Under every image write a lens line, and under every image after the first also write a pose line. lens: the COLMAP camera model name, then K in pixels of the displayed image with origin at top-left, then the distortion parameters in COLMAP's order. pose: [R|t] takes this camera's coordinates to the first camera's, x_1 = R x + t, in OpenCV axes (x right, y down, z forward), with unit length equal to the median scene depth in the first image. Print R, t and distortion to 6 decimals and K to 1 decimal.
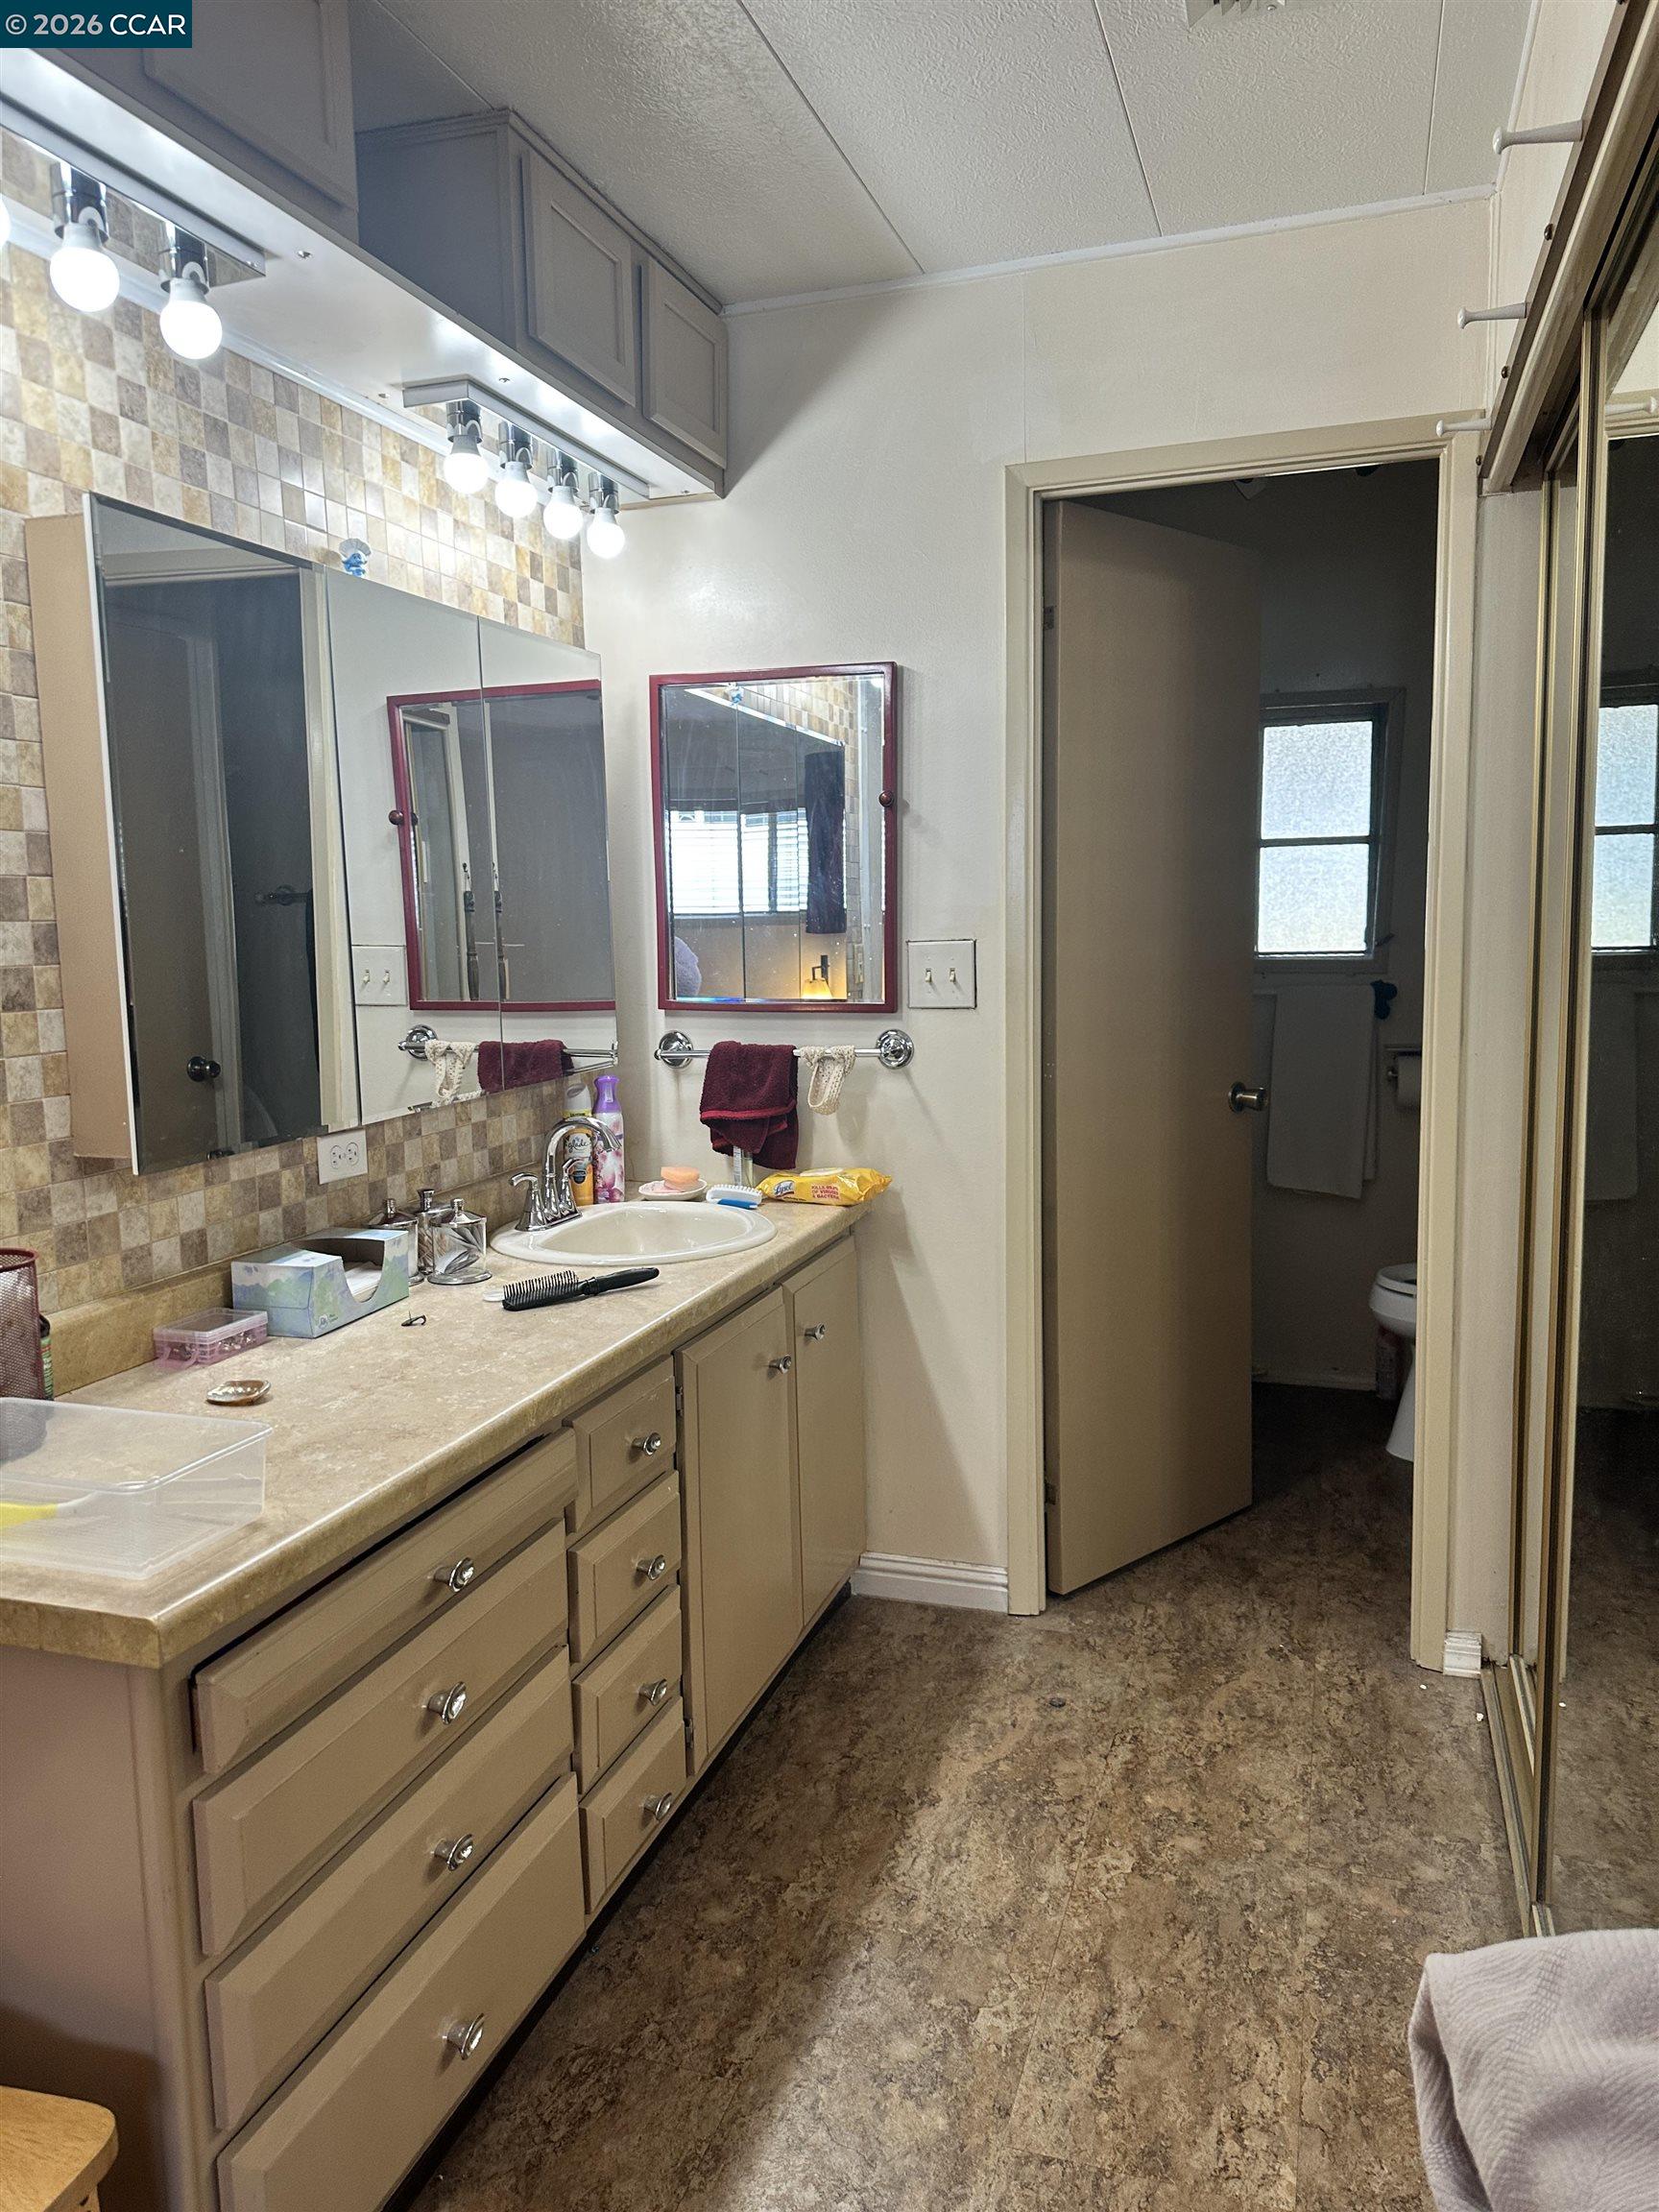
lens RADIAL K [[1571.5, 0, 826.0], [0, 1571.5, 1098.5], [0, 0, 1]] dist [0.007302, -0.011181]
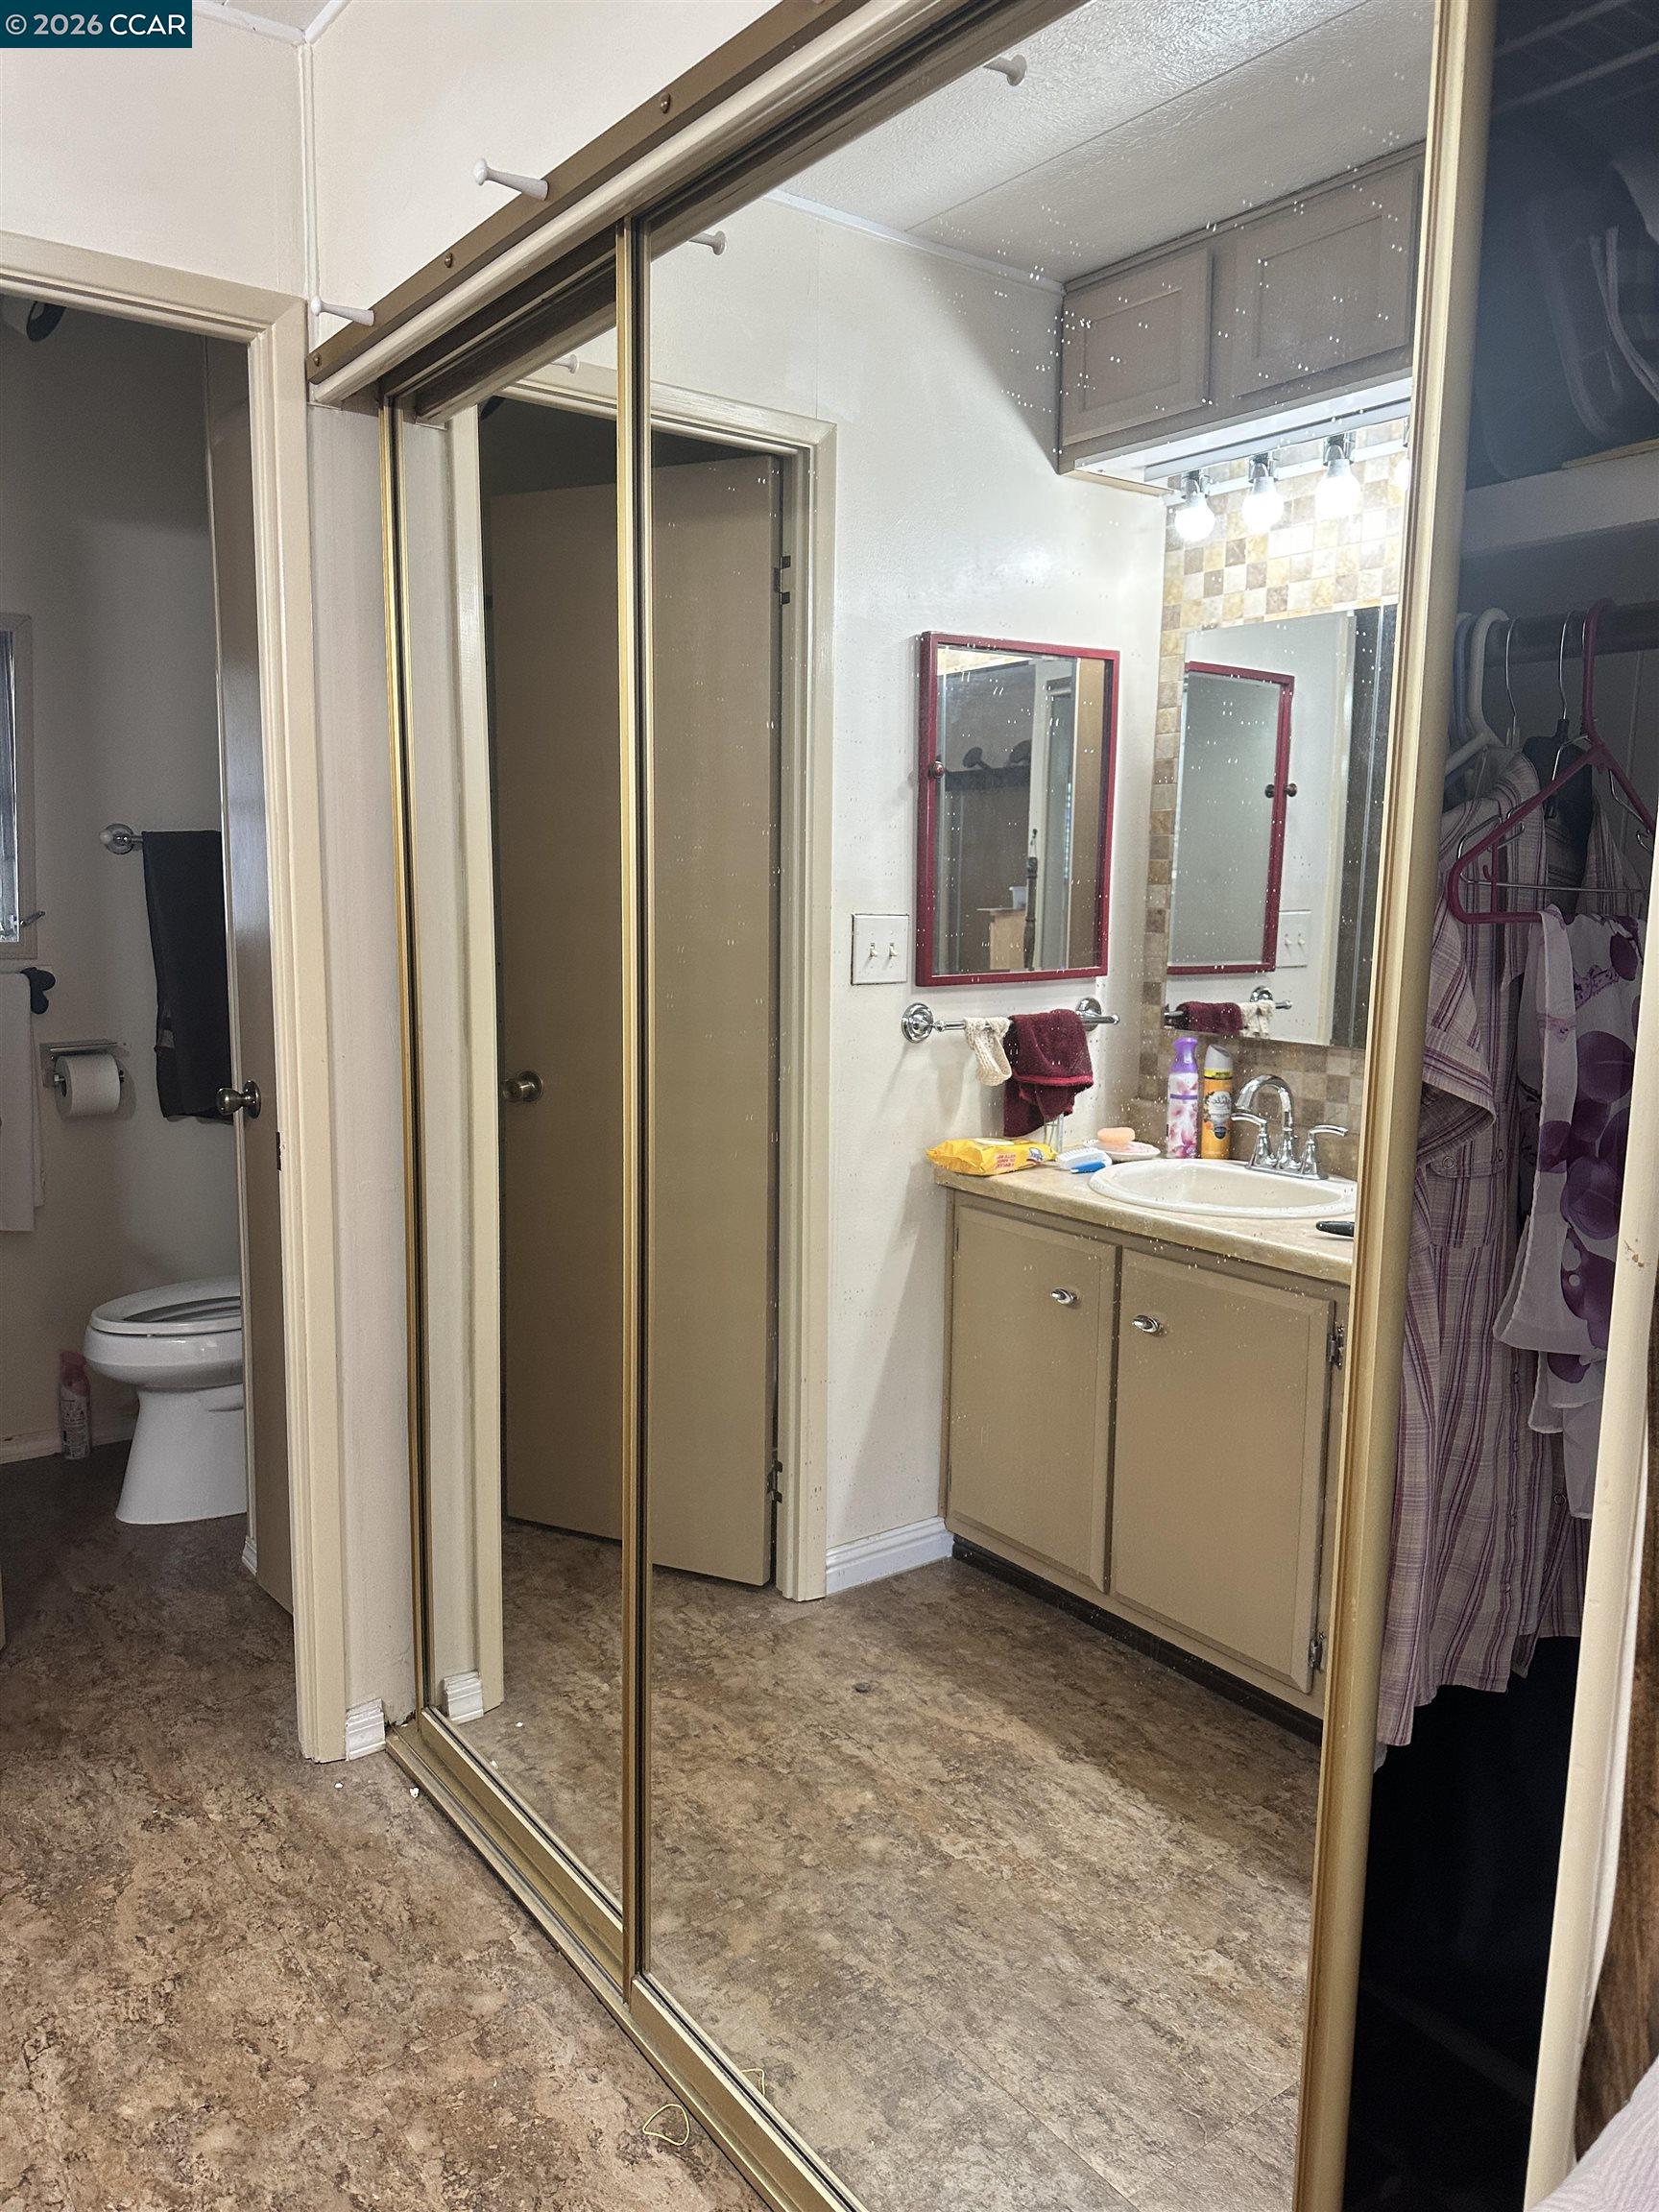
lens RADIAL K [[1571.5, 0, 821.6], [0, 1571.5, 1106.4], [0, 0, 1]] dist [0.007302, -0.011181]
pose [[0.572389, -0.092131, 0.814790, -0.154373], [0.072620, 0.995459, 0.061544, -0.037314], [-0.816760, 0.023943, 0.576480, 0.294622]]
